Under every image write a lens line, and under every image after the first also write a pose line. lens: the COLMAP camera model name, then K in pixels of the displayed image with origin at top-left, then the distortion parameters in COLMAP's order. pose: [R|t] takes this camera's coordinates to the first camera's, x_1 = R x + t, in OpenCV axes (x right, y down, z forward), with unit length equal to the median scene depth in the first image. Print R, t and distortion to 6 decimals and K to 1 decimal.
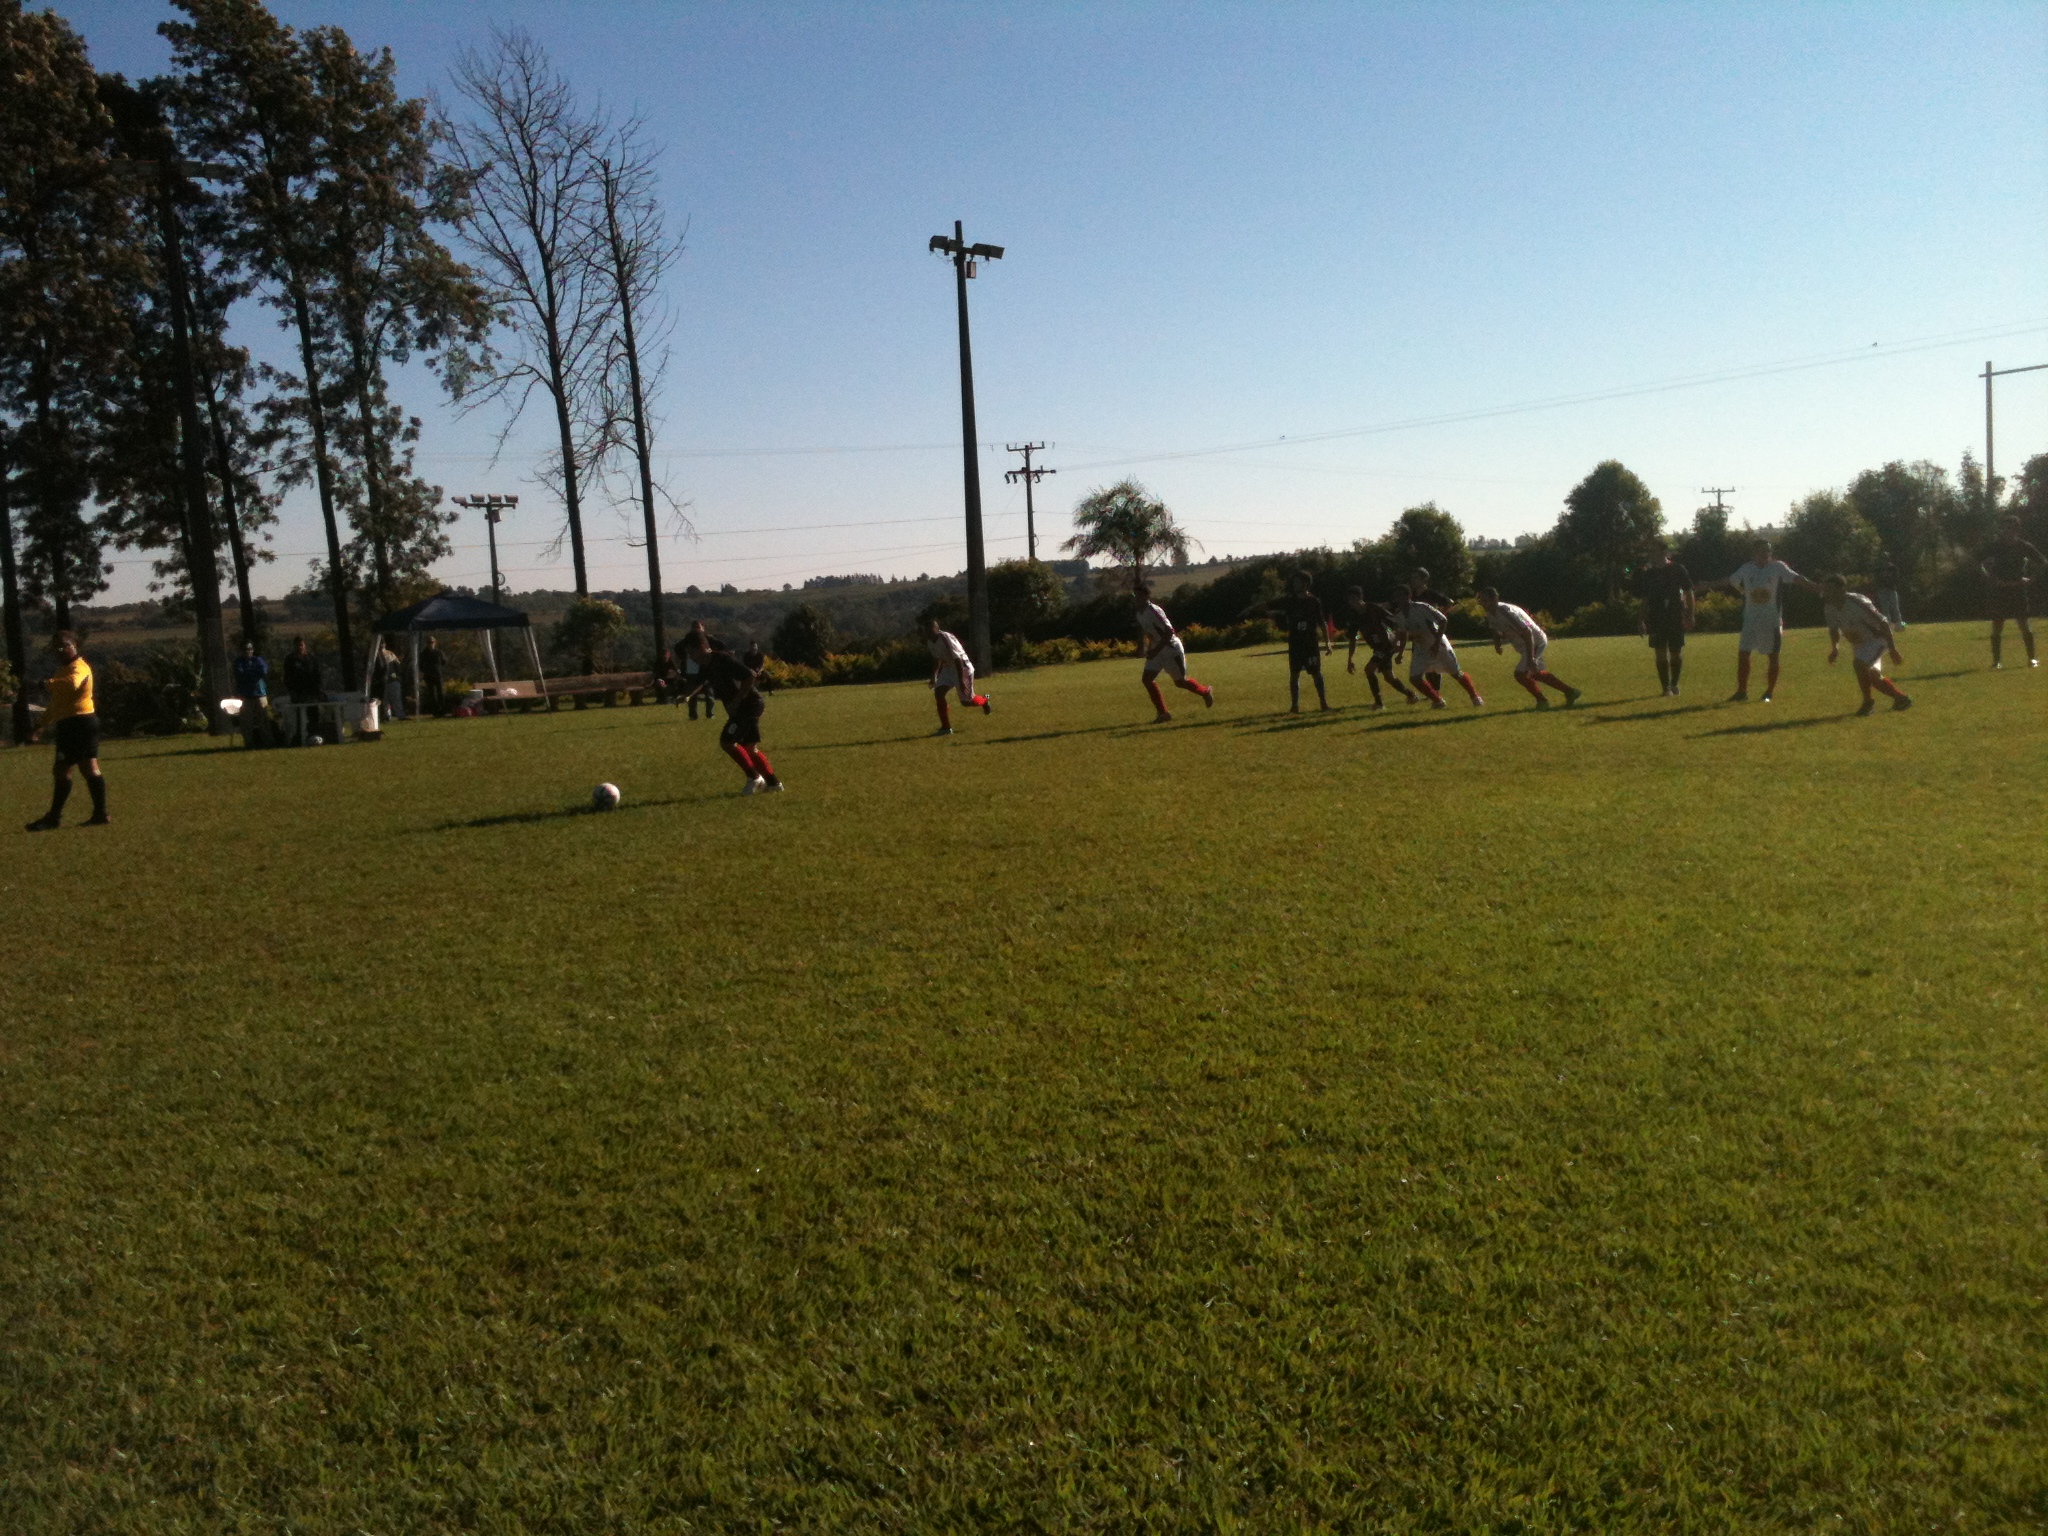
lens RADIAL K [[2215.1, 0, 1013.8], [0, 2215.1, 773.9], [0, 0, 1]] dist [0.035846, 0.000000]
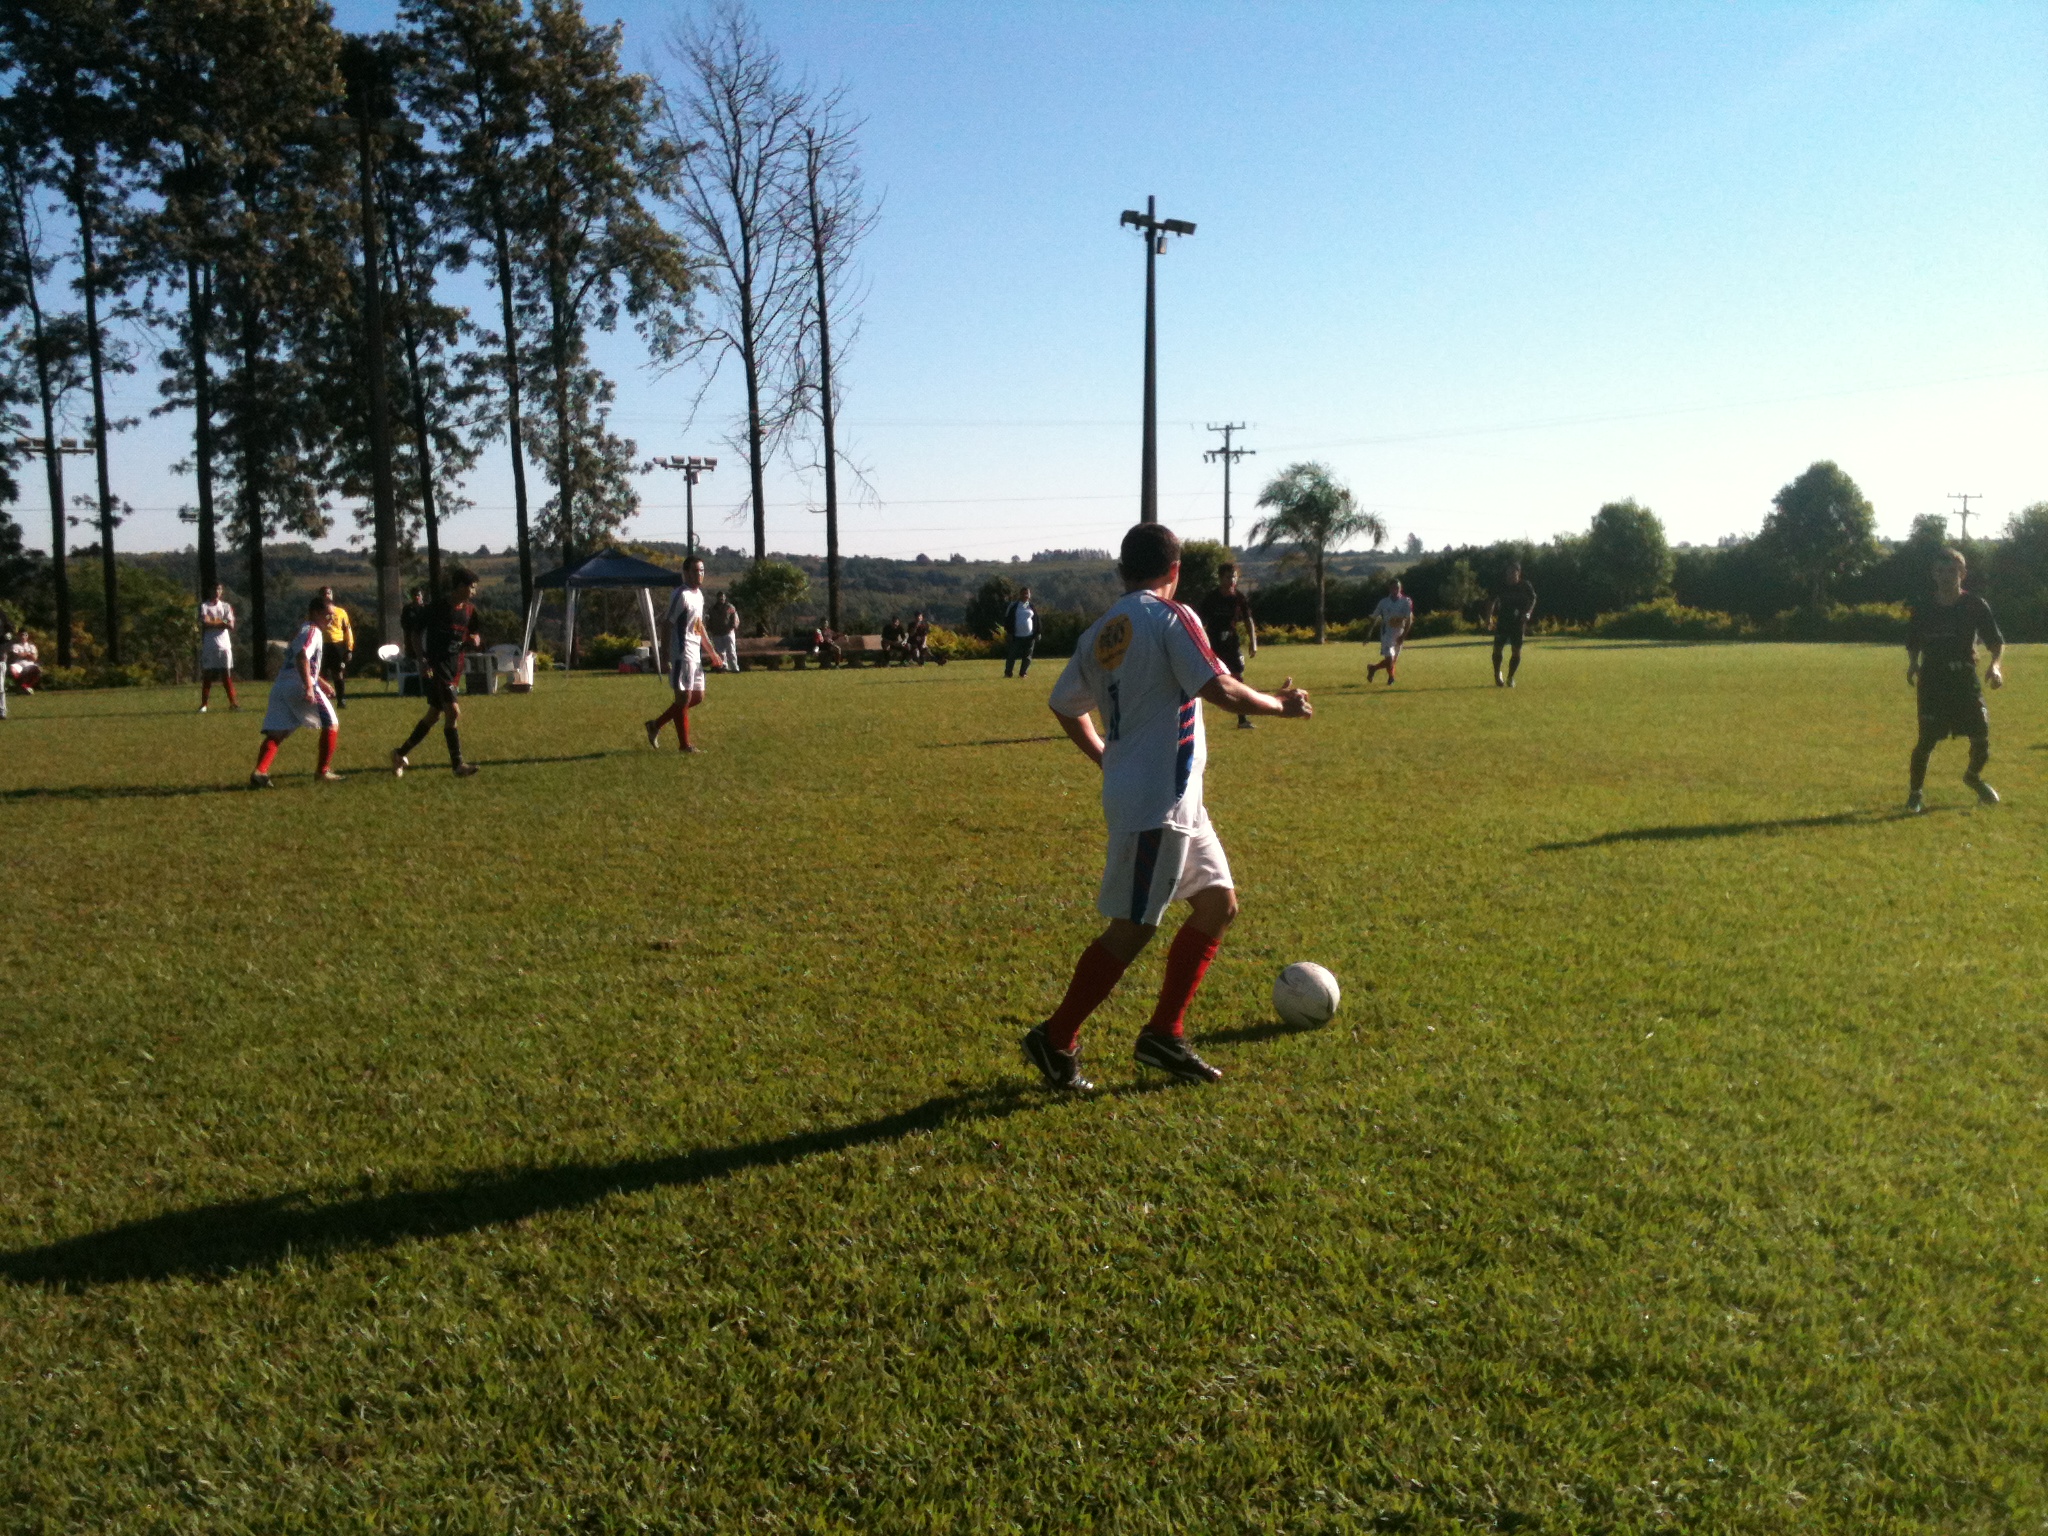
lens RADIAL K [[2215.1, 0, 1008.8], [0, 2215.1, 777.4], [0, 0, 1]] dist [0.035846, 0.000000]
pose [[0.993749, 0.049127, -0.100244, 0.022973], [-0.047896, 0.998745, 0.014656, -0.001348], [0.100838, -0.009763, 0.994855, 0.004726]]
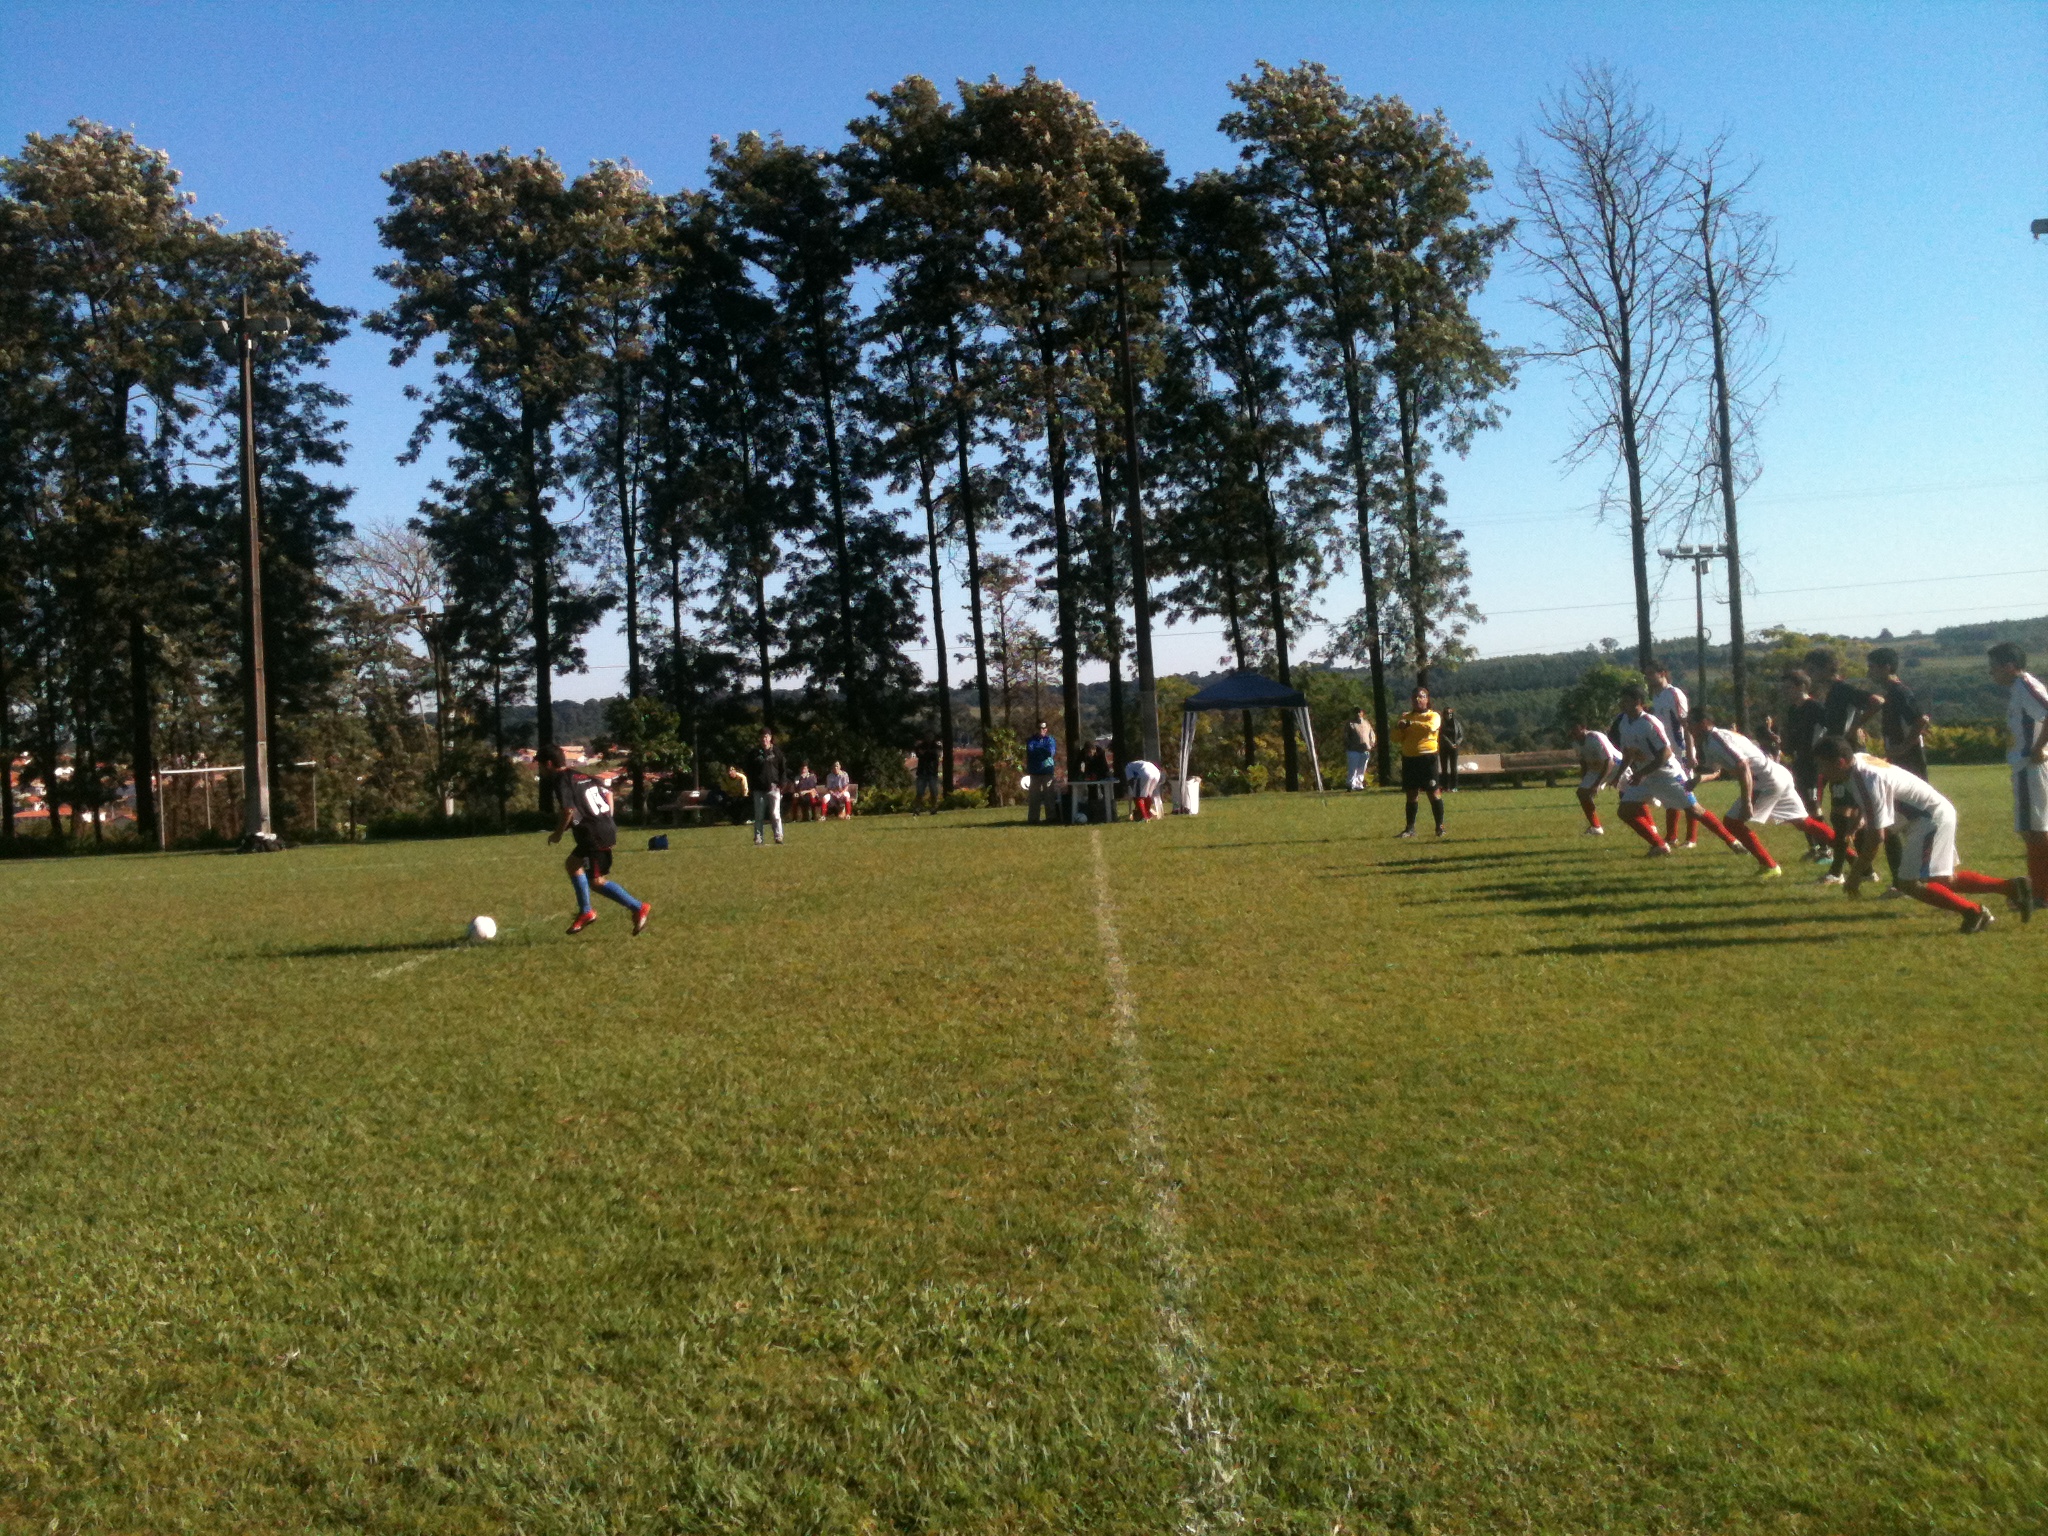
lens RADIAL K [[2215.1, 0, 1041.6], [0, 2215.1, 760.0], [0, 0, 1]] dist [0.035846, 0.000000]
pose [[0.765936, 0.024753, -0.642440, 0.206842], [-0.038650, 0.999224, -0.007581, -0.021547], [0.641754, 0.030637, 0.766298, 0.130753]]
